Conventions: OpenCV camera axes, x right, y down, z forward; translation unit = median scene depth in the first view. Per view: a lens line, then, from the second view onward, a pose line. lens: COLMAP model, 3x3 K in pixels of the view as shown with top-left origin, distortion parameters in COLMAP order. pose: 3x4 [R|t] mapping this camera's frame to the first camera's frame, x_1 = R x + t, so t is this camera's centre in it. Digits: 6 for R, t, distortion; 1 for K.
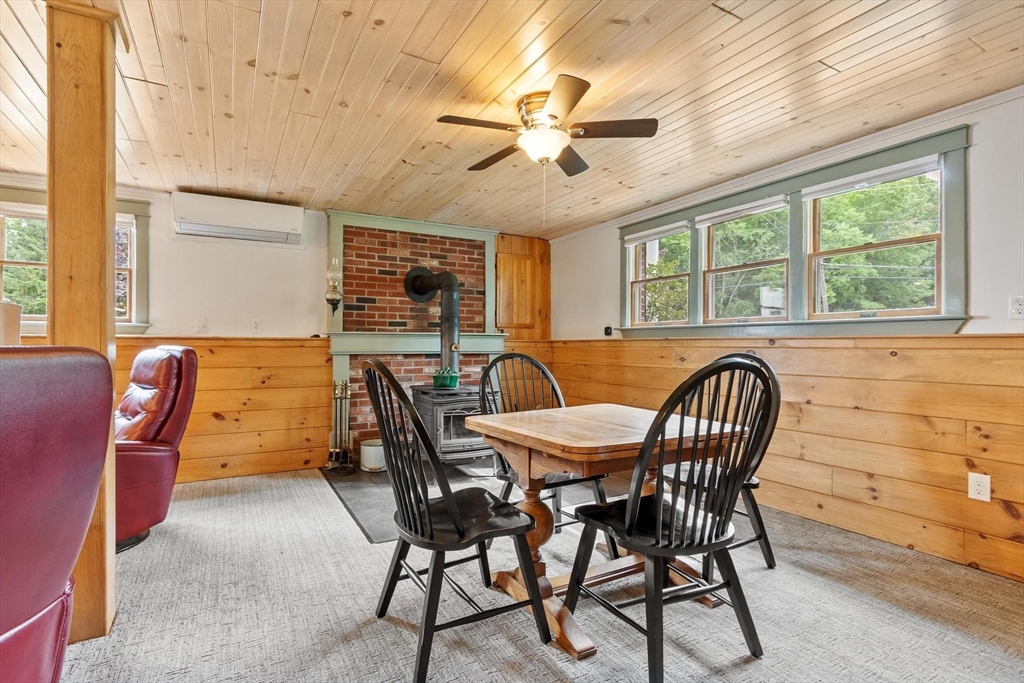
lens RADIAL K [[474.9, 0, 498.6], [0, 474.9, 339.2], [0, 0, 1]] dist [0.000818, -0.000009]
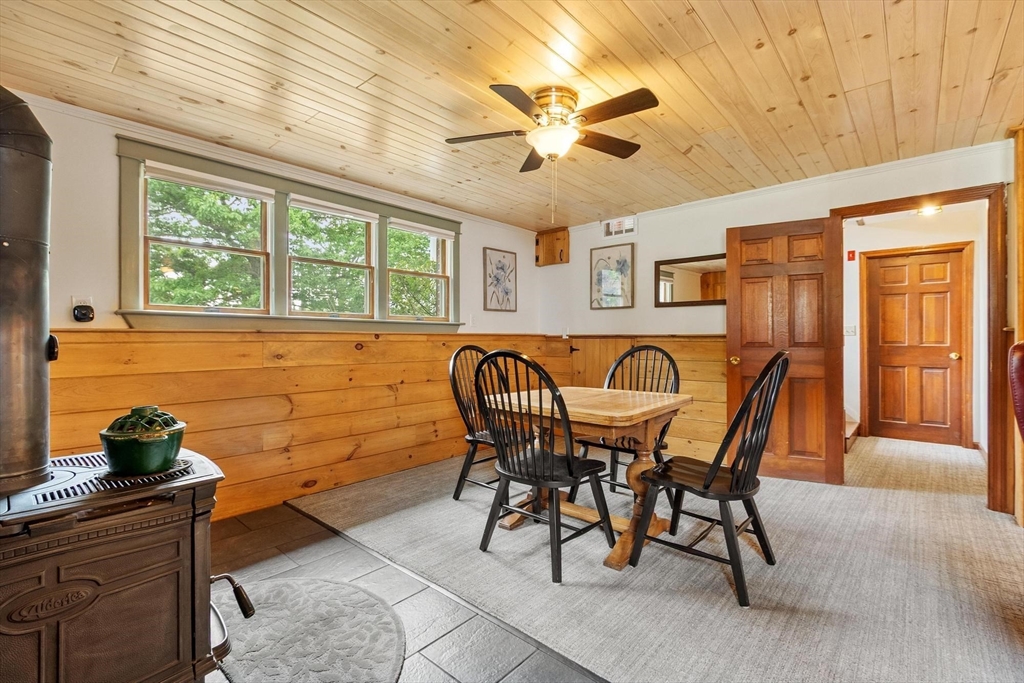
lens RADIAL K [[456.3, 0, 502.2], [0, 456.3, 337.2], [0, 0, 1]] dist [-0.000962, -0.001184]
pose [[-0.308433, 0.002423, 0.951243, -0.544914], [-0.011052, 0.999920, -0.006131, 0.010305], [-0.951182, -0.012404, -0.308381, 0.961458]]
